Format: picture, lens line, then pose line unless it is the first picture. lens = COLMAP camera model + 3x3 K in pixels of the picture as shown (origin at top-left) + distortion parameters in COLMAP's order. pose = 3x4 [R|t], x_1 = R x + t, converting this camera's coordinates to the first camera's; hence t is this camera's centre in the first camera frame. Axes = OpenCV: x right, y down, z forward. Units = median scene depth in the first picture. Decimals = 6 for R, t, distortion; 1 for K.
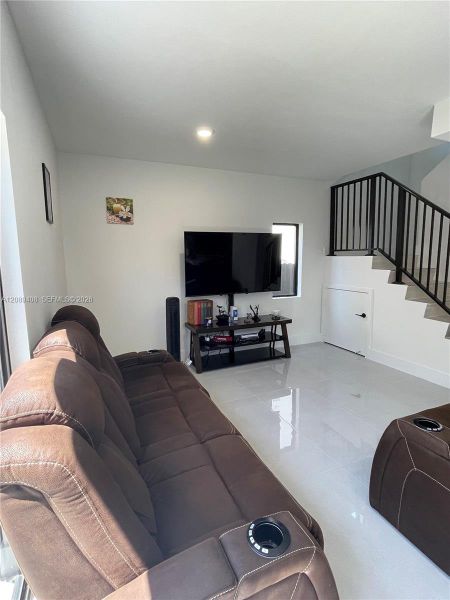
lens RADIAL K [[306.8, 0, 224.7], [0, 306.8, 297.4], [0, 0, 1]] dist [-0.006002, 0.000742]
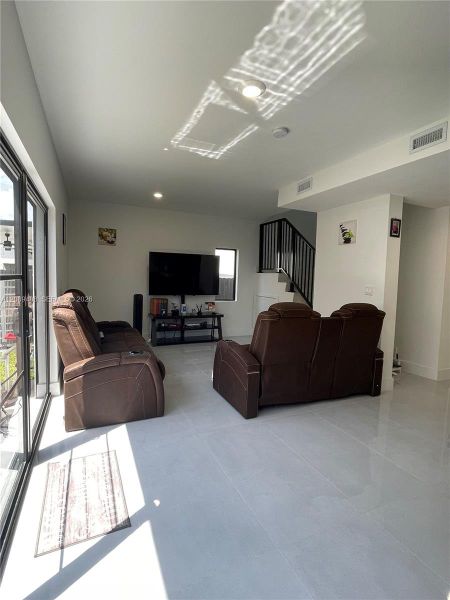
lens RADIAL K [[306.8, 0, 228.1], [0, 306.8, 300.9], [0, 0, 1]] dist [-0.006002, 0.000742]
pose [[0.999026, 0.039304, 0.020065, 0.218615], [-0.038262, 0.998022, -0.049886, 0.082814], [-0.021986, 0.049070, 0.998553, -0.474159]]
